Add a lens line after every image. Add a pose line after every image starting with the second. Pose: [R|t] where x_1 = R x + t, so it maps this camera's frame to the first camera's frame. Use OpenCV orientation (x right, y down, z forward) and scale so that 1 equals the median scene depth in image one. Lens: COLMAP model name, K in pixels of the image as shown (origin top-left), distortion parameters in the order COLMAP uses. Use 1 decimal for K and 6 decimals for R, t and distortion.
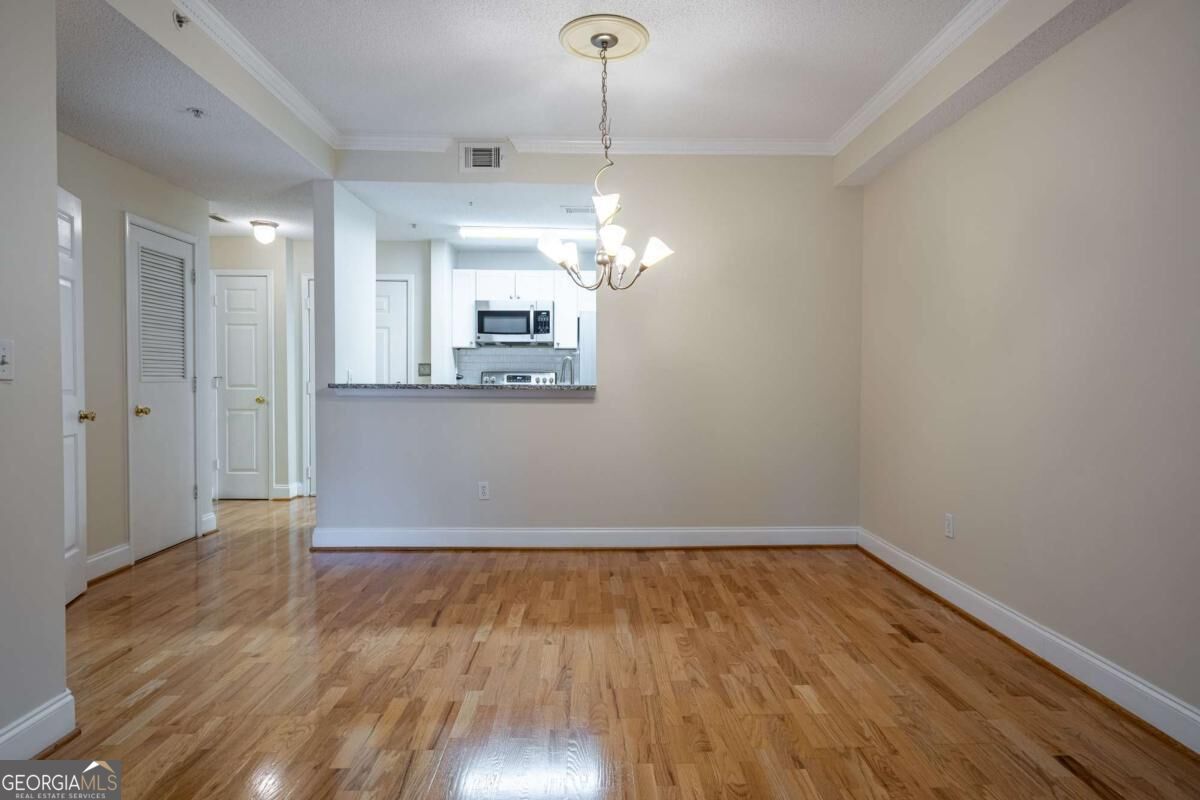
lens RADIAL K [[670.0, 0, 596.7], [0, 670.0, 411.9], [0, 0, 1]] dist [0.004484, 0.000022]
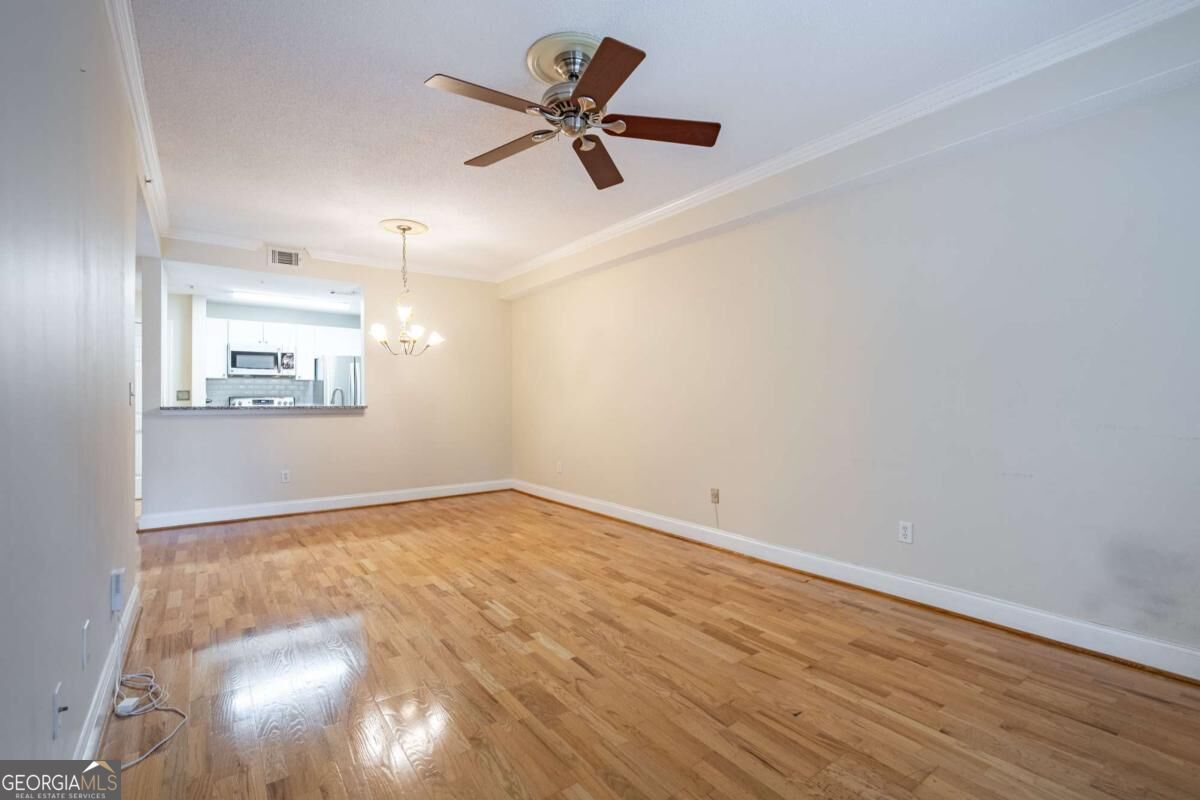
lens RADIAL K [[549.9, 0, 598.3], [0, 549.9, 424.6], [0, 0, 1]] dist [-0.001405, -0.000654]
pose [[0.815780, -0.031089, 0.577527, -0.256867], [0.034335, 0.999396, 0.005299, 0.015944], [-0.577343, 0.015506, 0.816355, -0.346188]]
